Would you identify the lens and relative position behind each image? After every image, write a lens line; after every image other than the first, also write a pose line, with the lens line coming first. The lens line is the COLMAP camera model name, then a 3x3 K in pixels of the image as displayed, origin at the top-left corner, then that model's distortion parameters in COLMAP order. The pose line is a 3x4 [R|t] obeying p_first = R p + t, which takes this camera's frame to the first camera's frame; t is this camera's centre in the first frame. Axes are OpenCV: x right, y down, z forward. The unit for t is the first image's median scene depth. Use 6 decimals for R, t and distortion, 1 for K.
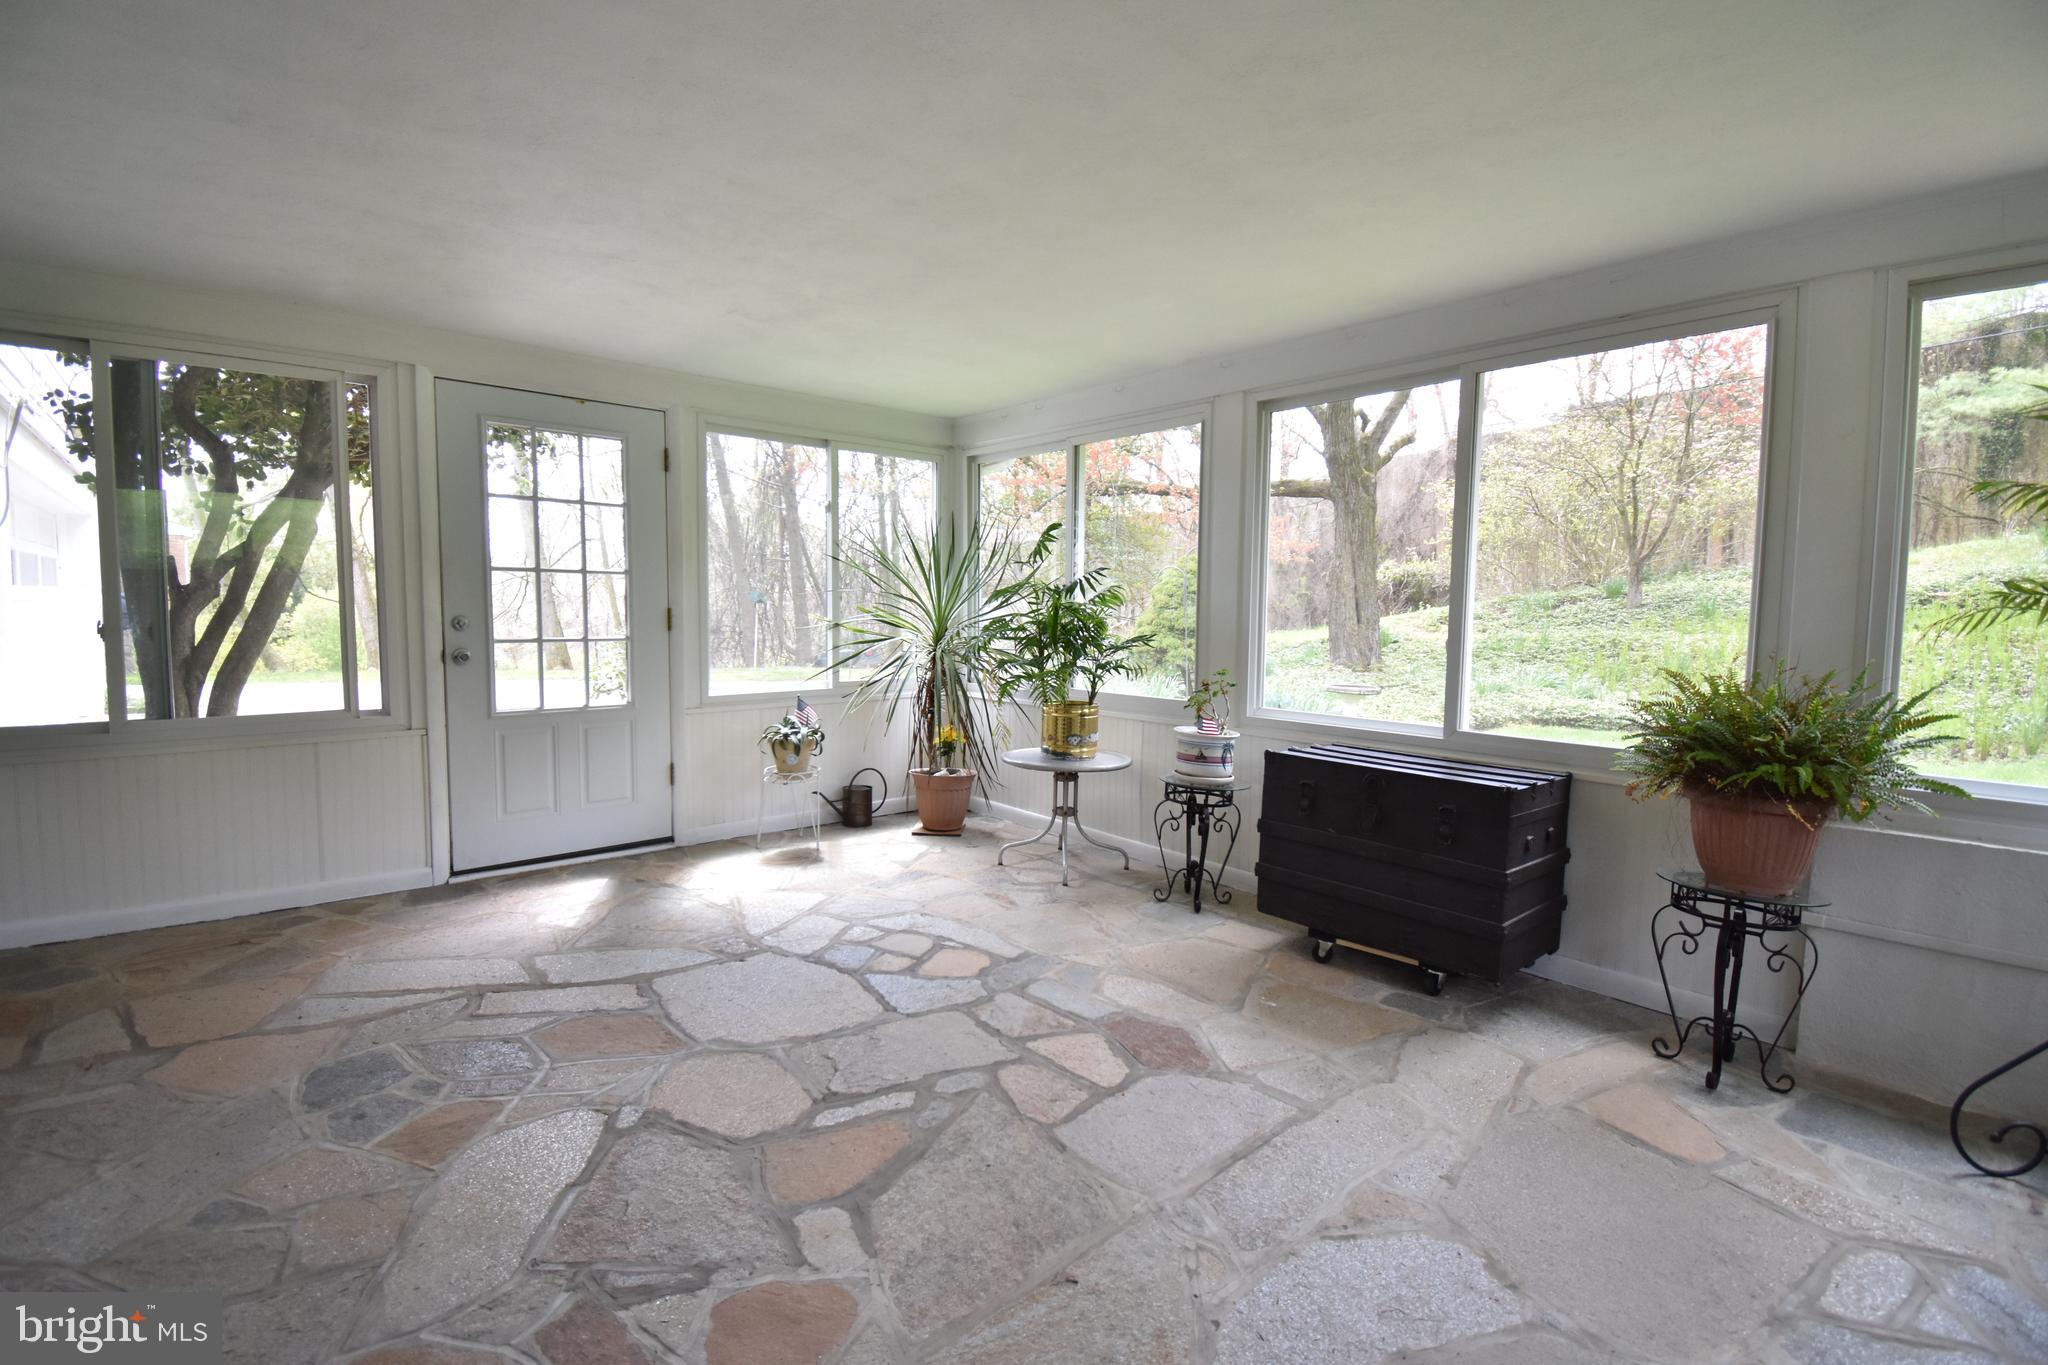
lens RADIAL K [[914.5, 0, 1029.5], [0, 914.5, 671.3], [0, 0, 1]] dist [0.001993, -0.019519]
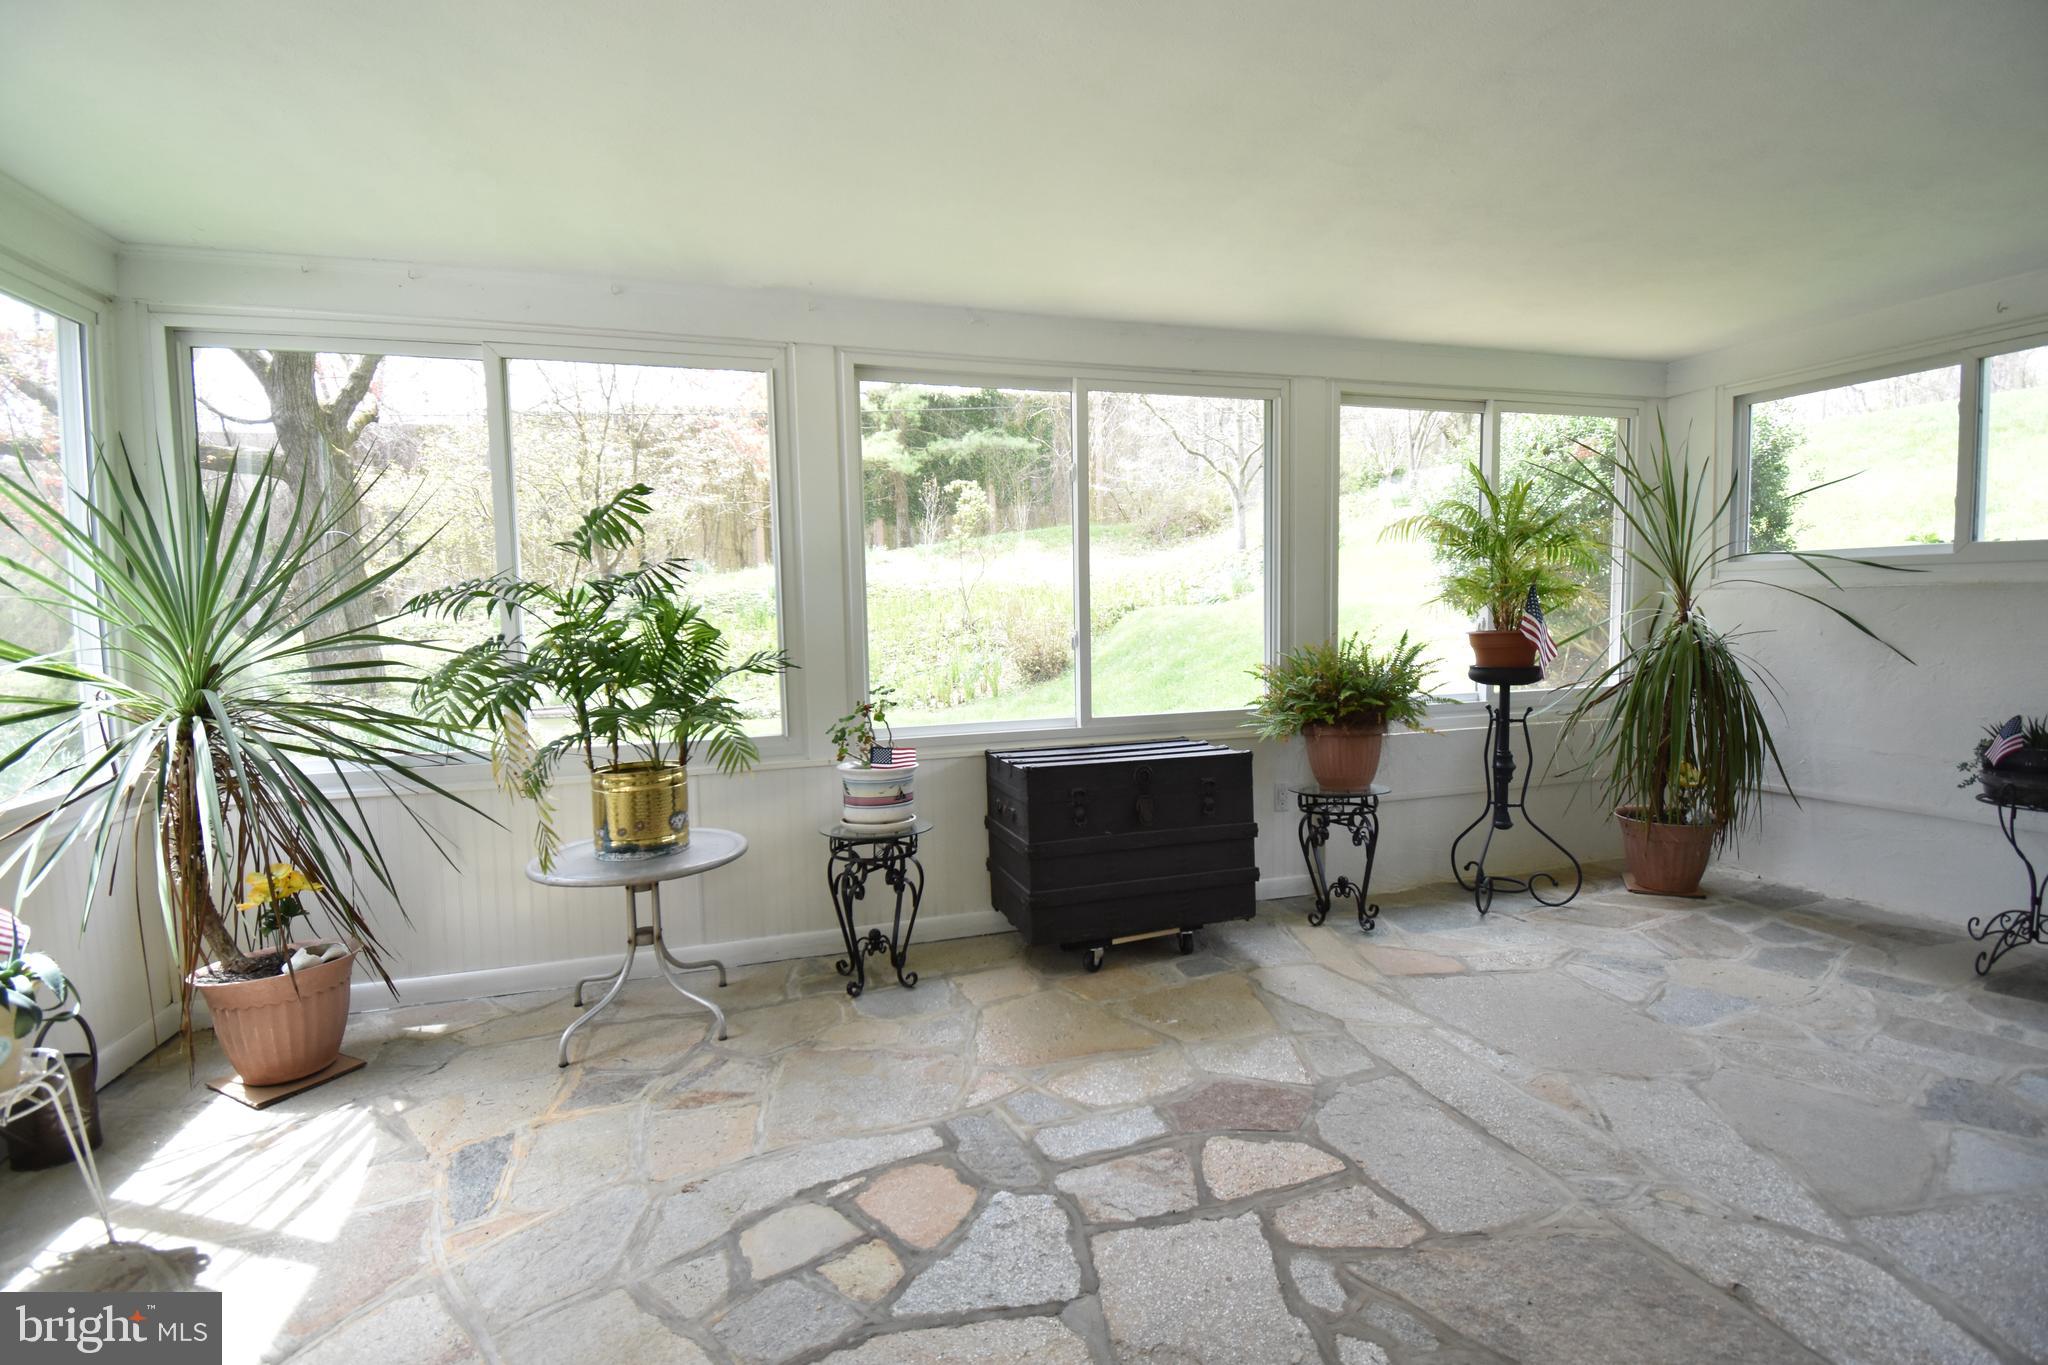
lens RADIAL K [[893.8, 0, 1060.4], [0, 893.8, 668.1], [0, 0, 1]] dist [0.019681, -0.023122]
pose [[0.407325, -0.080897, 0.909694, -0.565531], [0.089655, 0.994800, 0.048322, -0.053987], [-0.908872, 0.061876, 0.412459, 0.657182]]
